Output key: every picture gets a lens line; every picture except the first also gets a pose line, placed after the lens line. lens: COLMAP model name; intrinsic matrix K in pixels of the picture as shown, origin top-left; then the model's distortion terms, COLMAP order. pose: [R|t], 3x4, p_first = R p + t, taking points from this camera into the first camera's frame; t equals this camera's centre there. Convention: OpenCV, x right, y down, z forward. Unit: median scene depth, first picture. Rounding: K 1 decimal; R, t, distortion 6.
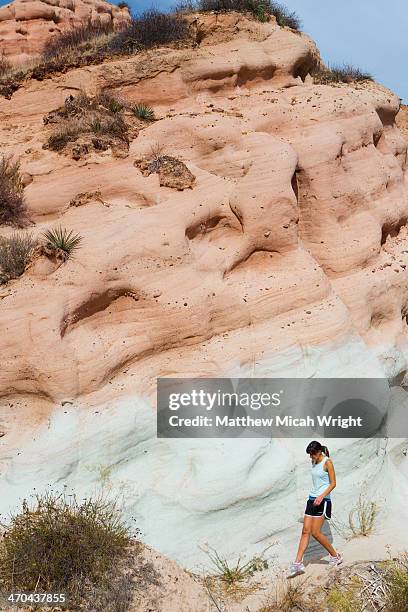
lens RADIAL K [[714.6, 0, 22.7], [0, 714.6, 276.4], [0, 0, 1]] dist [0.031989, 0.014396]
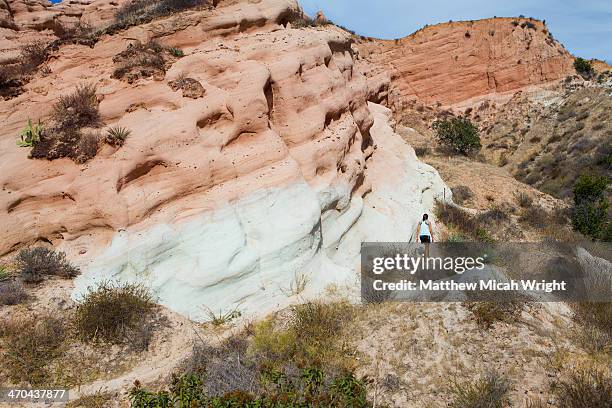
lens RADIAL K [[578.3, 0, 306.0], [0, 578.3, 204.0], [0, 0, 1]] dist [-0.074209, 0.134147]
pose [[0.996441, -0.066315, 0.052033, 0.385486], [0.064441, 0.997239, 0.036900, 0.085611], [-0.054336, -0.033415, 0.997963, -0.321939]]
